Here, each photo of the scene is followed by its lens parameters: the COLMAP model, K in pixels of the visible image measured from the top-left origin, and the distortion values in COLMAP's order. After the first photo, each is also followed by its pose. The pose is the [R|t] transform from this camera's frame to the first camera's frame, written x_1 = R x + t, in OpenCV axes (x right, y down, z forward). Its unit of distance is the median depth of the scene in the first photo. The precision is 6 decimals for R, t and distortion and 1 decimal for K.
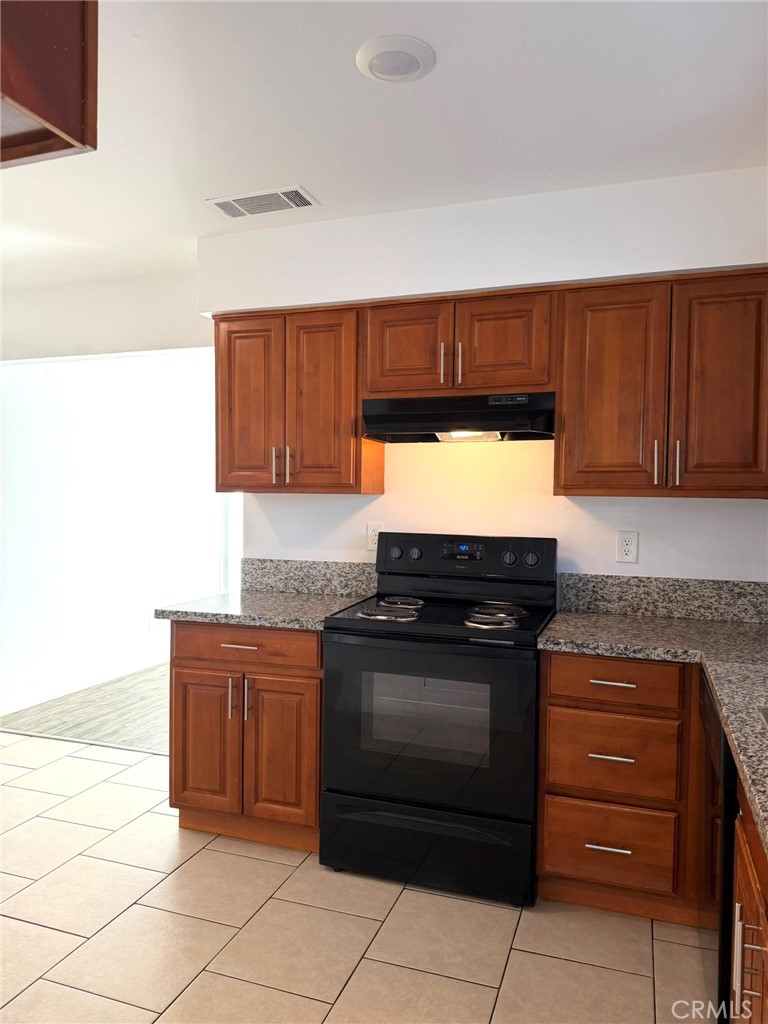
lens RADIAL K [[723.9, 0, 379.5], [0, 723.9, 519.6], [0, 0, 1]] dist [0.056093, -0.073339]
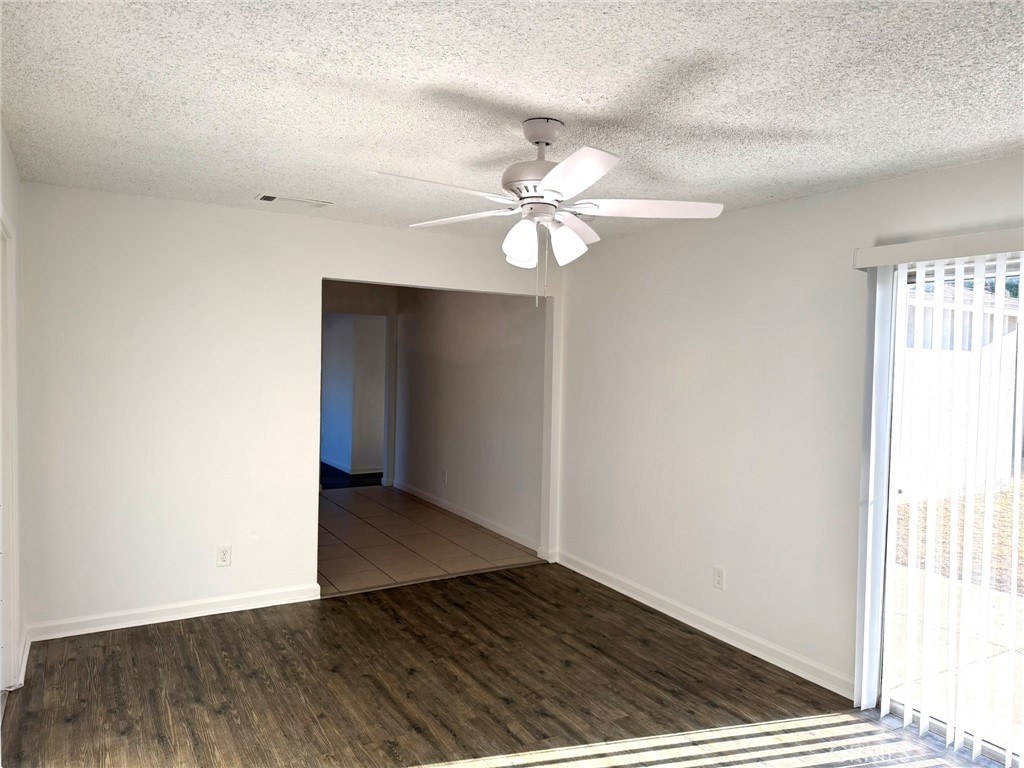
lens RADIAL K [[722.9, 0, 515.0], [0, 722.9, 387.4], [0, 0, 1]] dist [0.057023, -0.076483]
pose [[-0.635400, 0.006166, -0.772158, 0.666294], [-0.053626, 0.997201, 0.052091, -0.131427], [0.770319, 0.074506, -0.633291, 2.282475]]
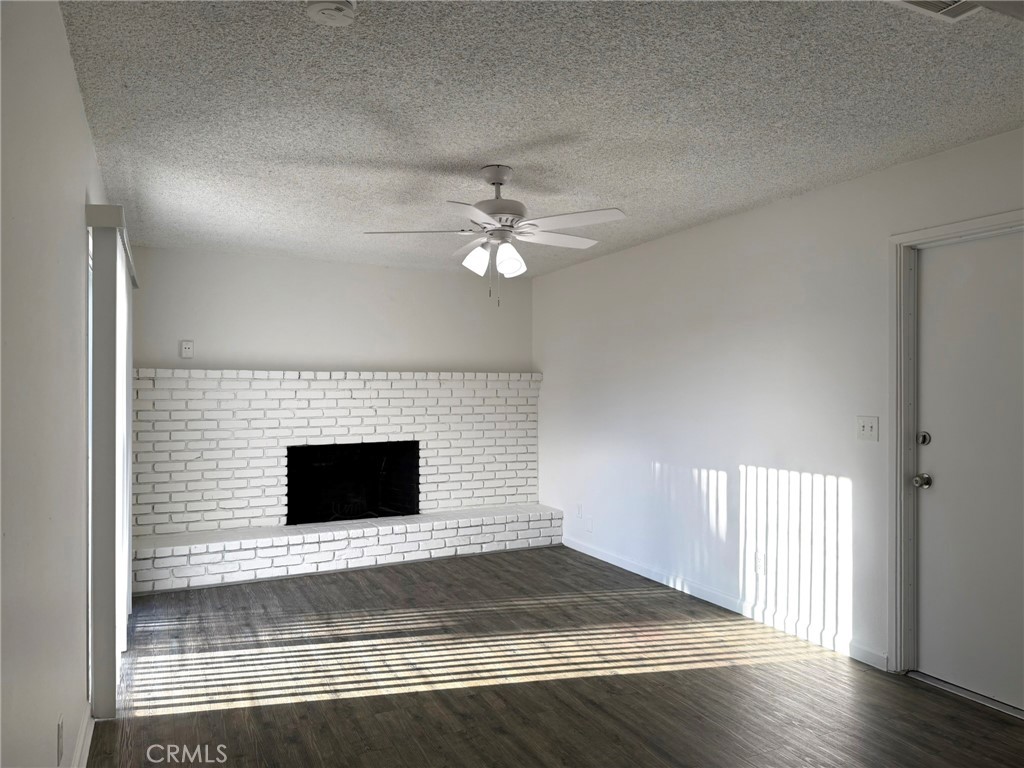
lens RADIAL K [[722.0, 0, 514.4], [0, 722.0, 389.8], [0, 0, 1]] dist [0.076484, -0.081224]
pose [[0.695876, -0.011026, 0.718077, -0.737097], [0.028551, 0.999516, -0.012320, -0.041343], [-0.717594, 0.029075, 0.695855, 1.015882]]
